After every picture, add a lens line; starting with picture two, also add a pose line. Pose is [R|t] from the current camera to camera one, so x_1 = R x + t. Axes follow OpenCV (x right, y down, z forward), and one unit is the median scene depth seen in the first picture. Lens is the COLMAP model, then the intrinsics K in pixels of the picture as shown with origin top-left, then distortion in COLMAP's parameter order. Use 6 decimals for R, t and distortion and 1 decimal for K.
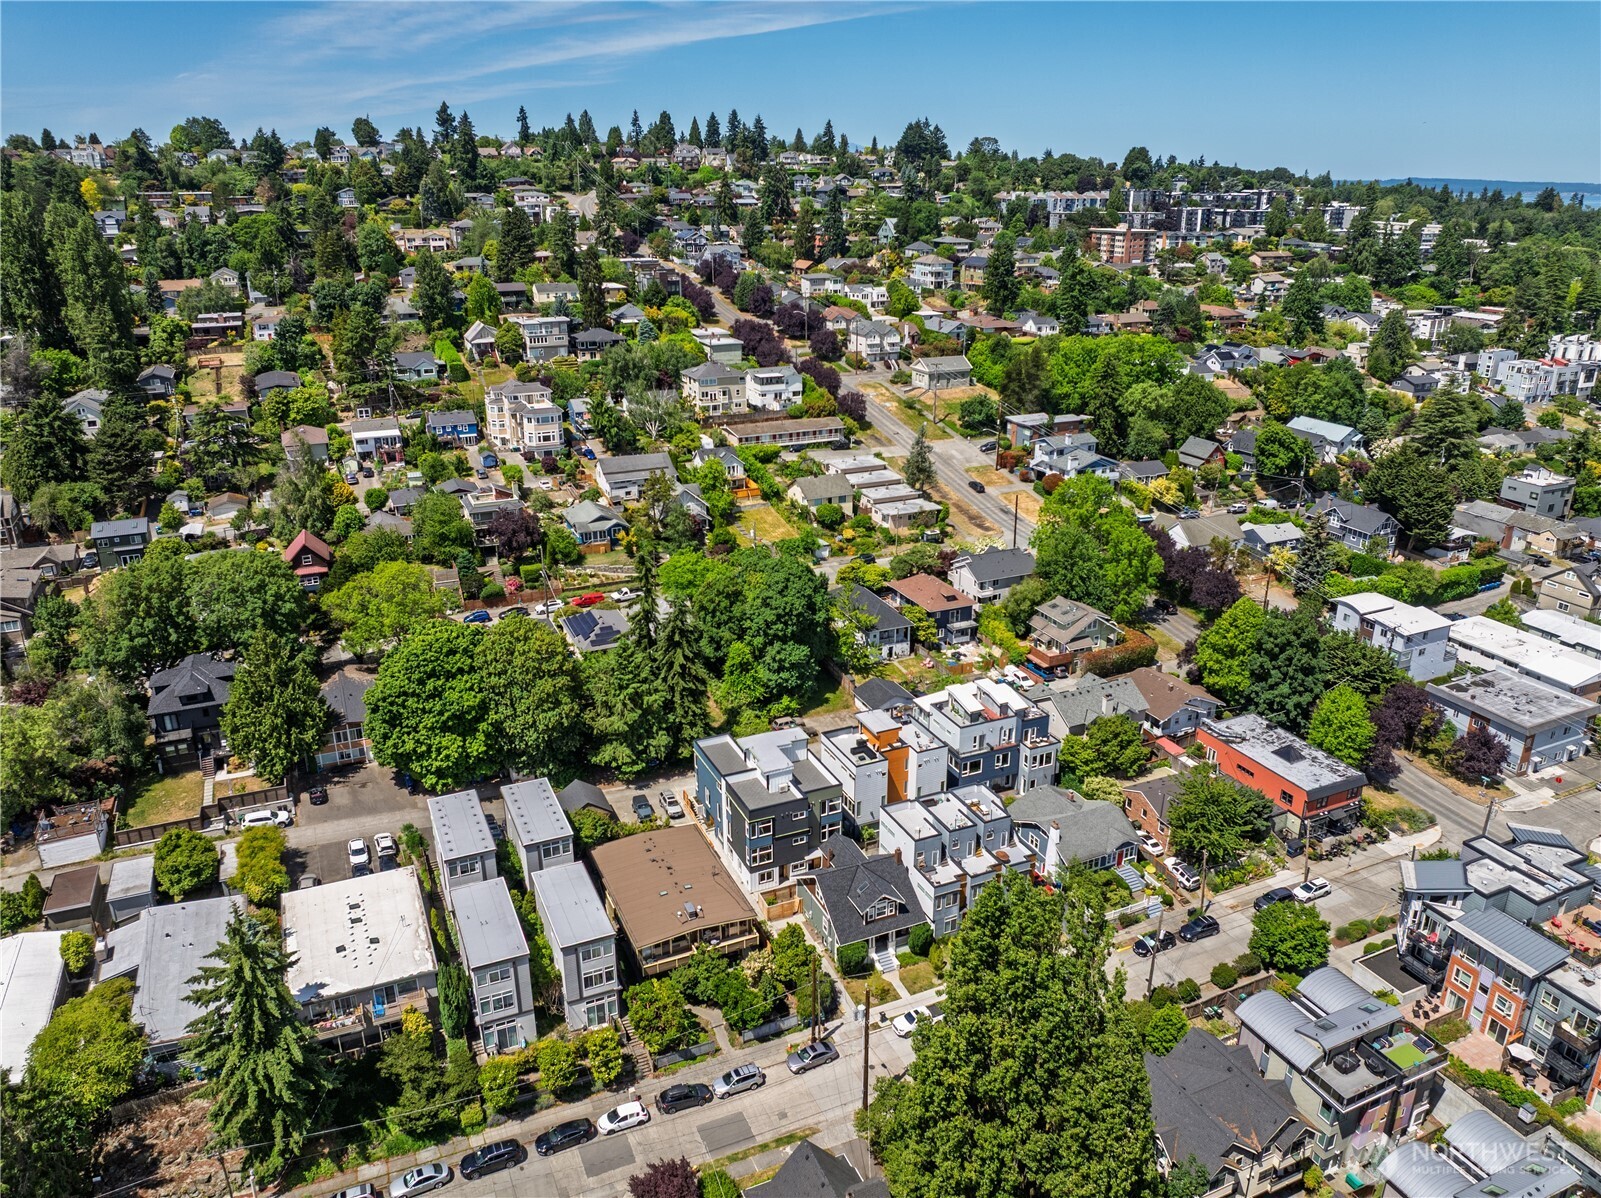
lens RADIAL K [[1113.5, 0, 814.8], [0, 1113.5, 585.3], [0, 0, 1]] dist [-0.023675, -0.002475]
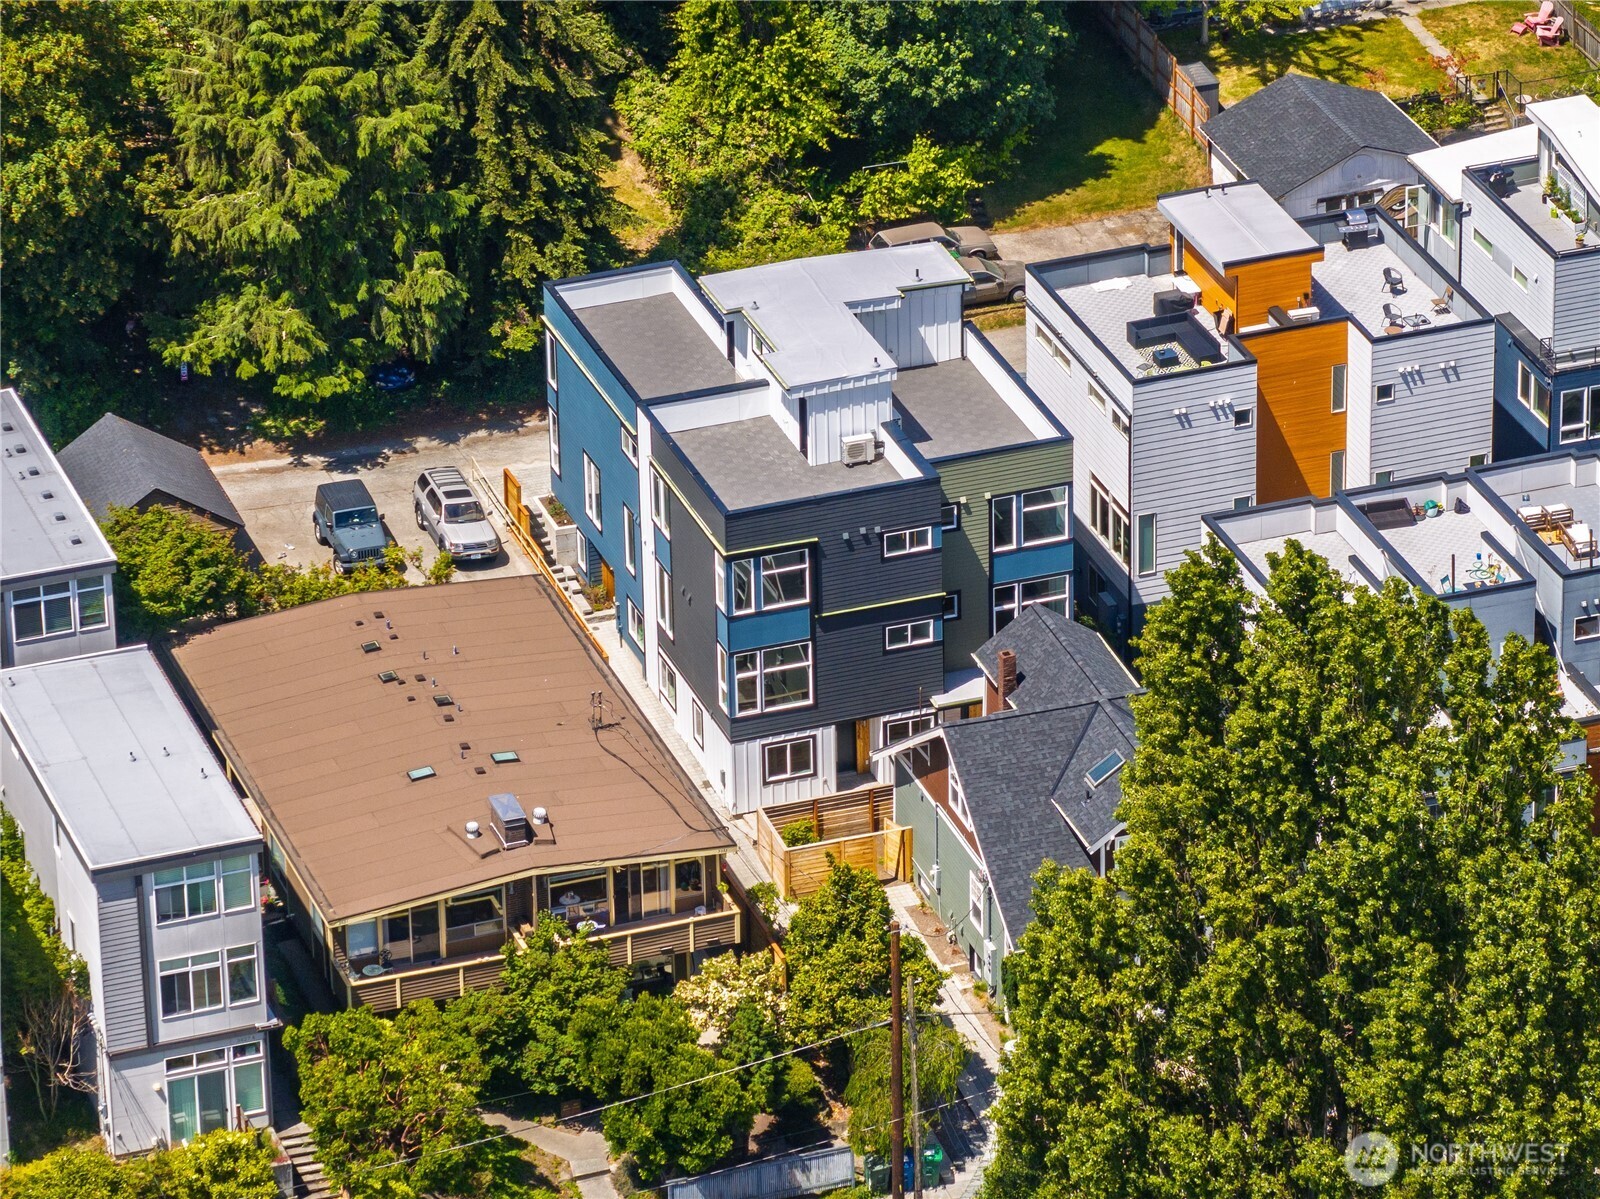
lens RADIAL K [[7667.8, 0, 801.1], [0, 7667.8, 602.0], [0, 0, 1]] dist [0.067668, 0.000000]
pose [[0.995111, 0.024642, -0.095643, 0.132144], [-0.011708, 0.990978, 0.133514, -0.031510], [0.098070, -0.131742, 0.986421, -0.829105]]
